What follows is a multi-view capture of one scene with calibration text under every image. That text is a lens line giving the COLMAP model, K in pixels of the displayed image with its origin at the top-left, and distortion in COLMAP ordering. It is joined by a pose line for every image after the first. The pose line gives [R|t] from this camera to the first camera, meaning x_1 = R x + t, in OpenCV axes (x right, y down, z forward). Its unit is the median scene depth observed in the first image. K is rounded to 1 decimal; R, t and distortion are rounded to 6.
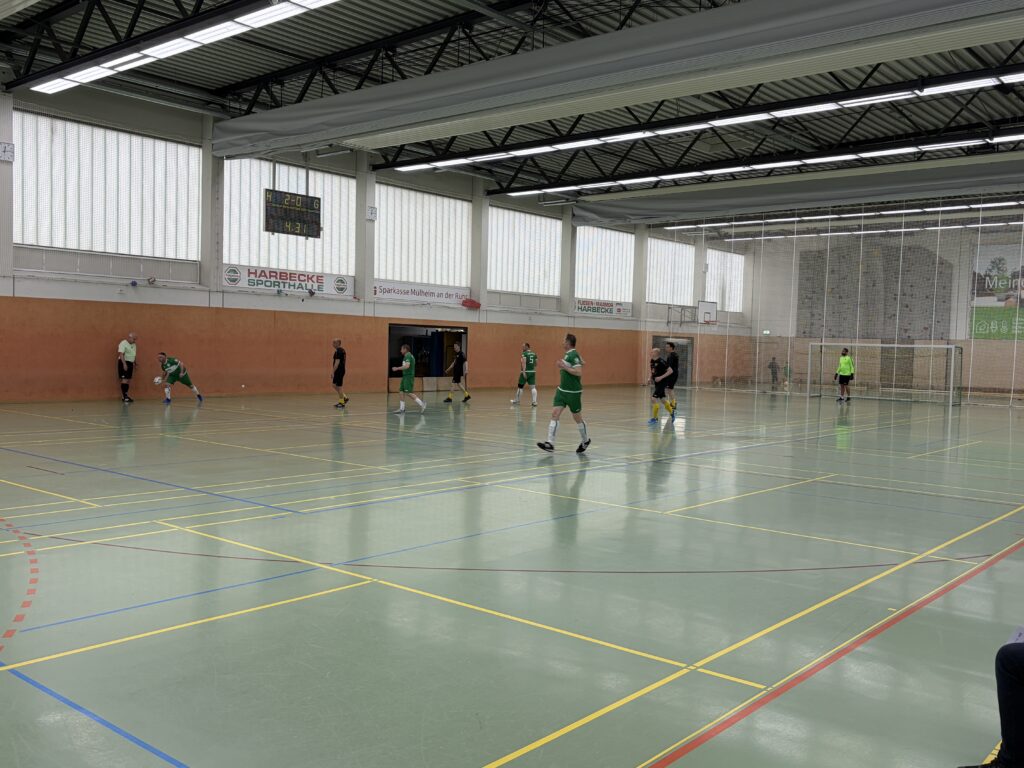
lens RADIAL K [[939.2, 0, 509.6], [0, 939.2, 377.6], [0, 0, 1]] dist [0.059476, -0.008603]
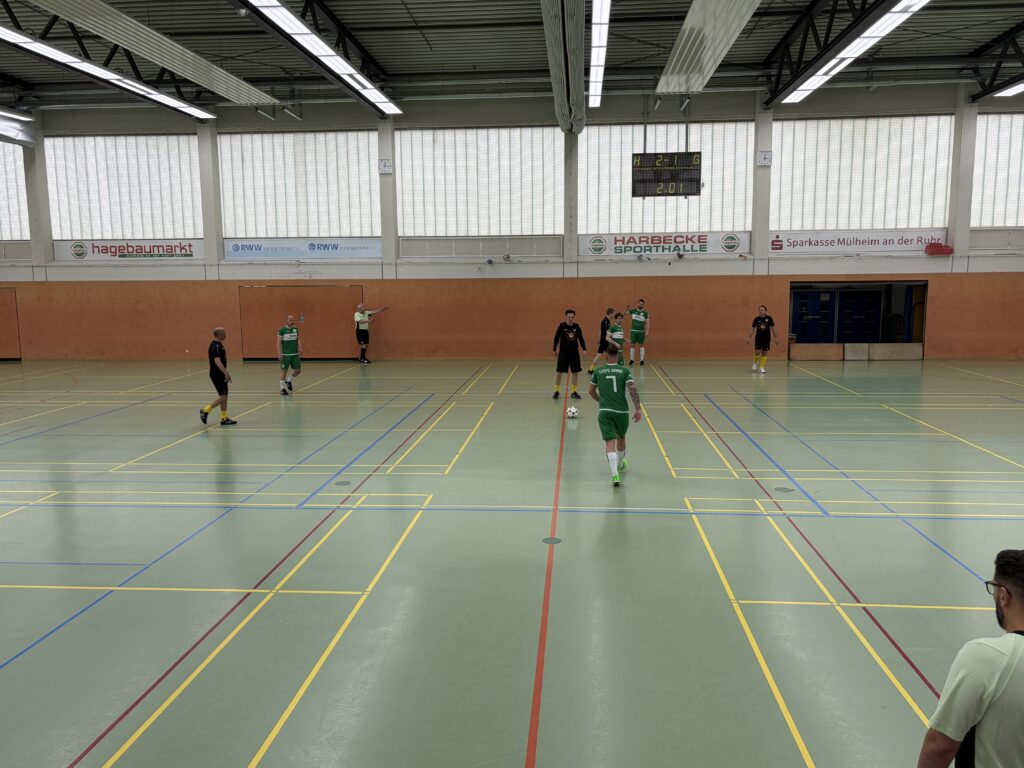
lens RADIAL K [[777.3, 0, 512.0], [0, 777.3, 384.0], [0, 0, 1]] dist [0.062300, -0.063987]
pose [[0.594147, 0.049991, -0.802802, 0.333530], [-0.004305, 0.998250, 0.058975, -0.004789], [0.804345, -0.031584, 0.593322, 0.389817]]
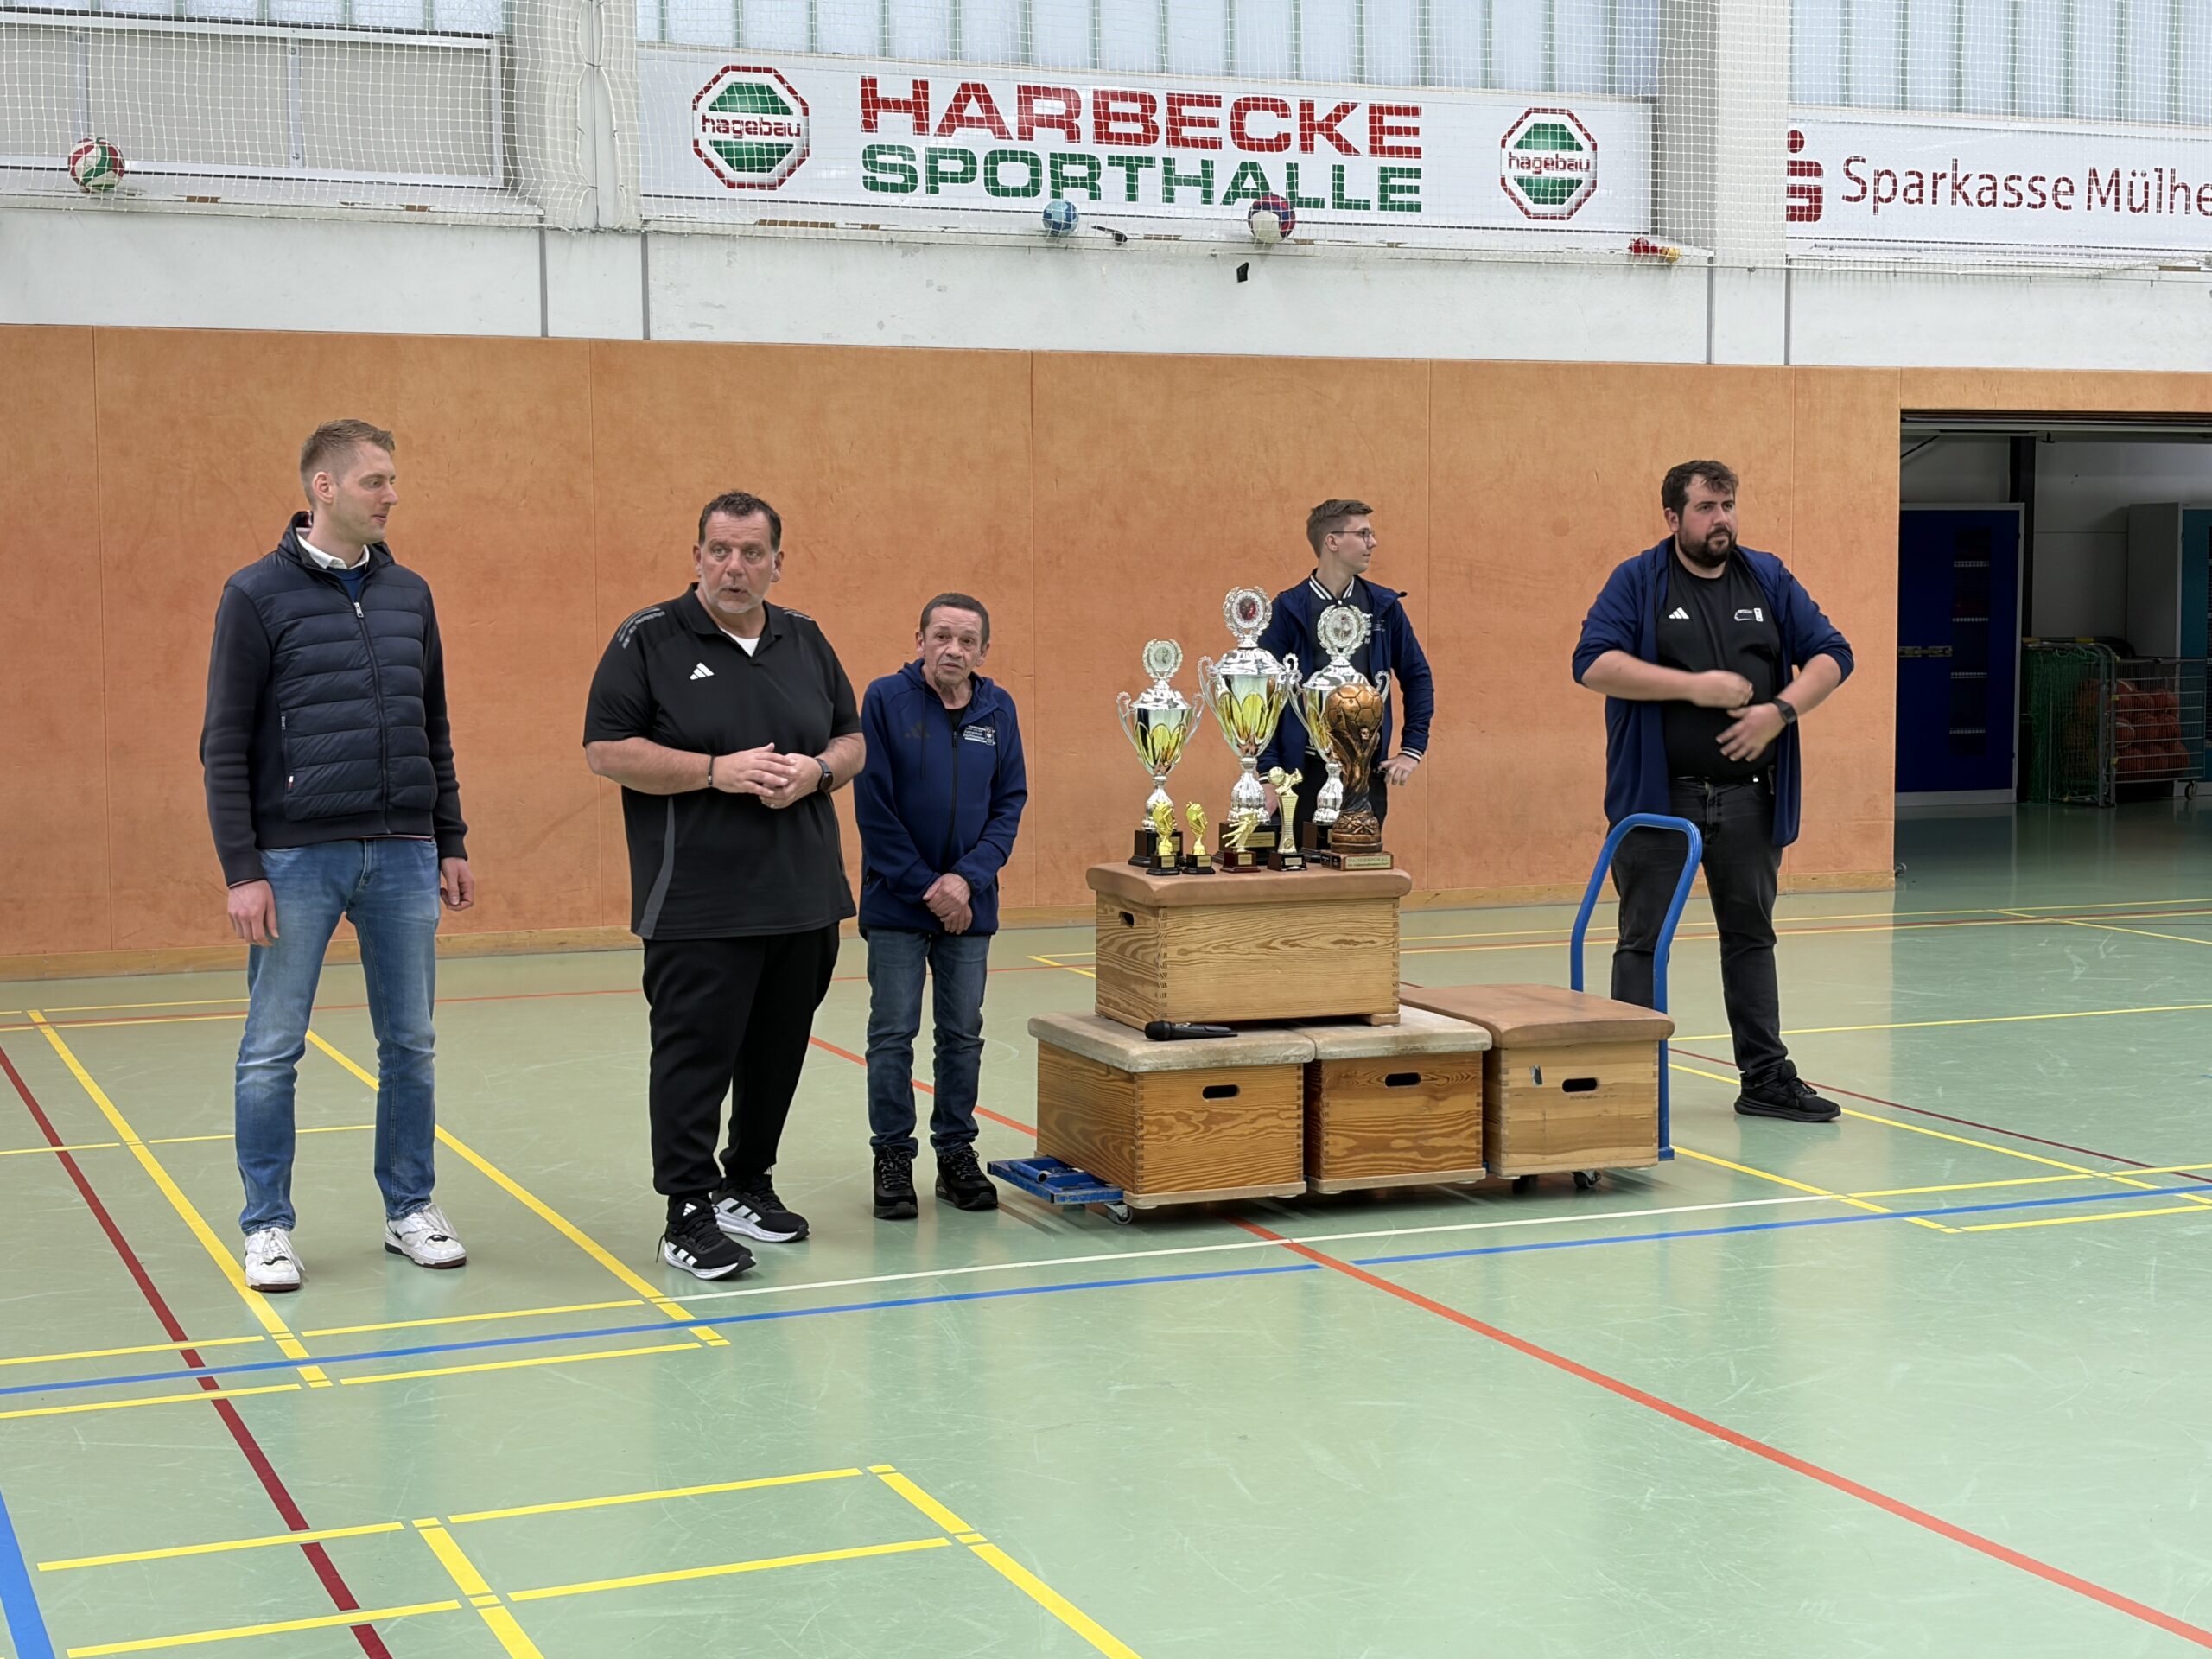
lens RADIAL K [[3385.9, 0, 1106.0], [0, 3385.9, 829.5], [0, 0, 1]] dist [0.253924, -0.708377]
pose [[0.892315, -0.001698, -0.451409, 0.000155], [0.014962, 0.999555, 0.025816, -0.009750], [0.451164, -0.029790, 0.891943, 0.515945]]
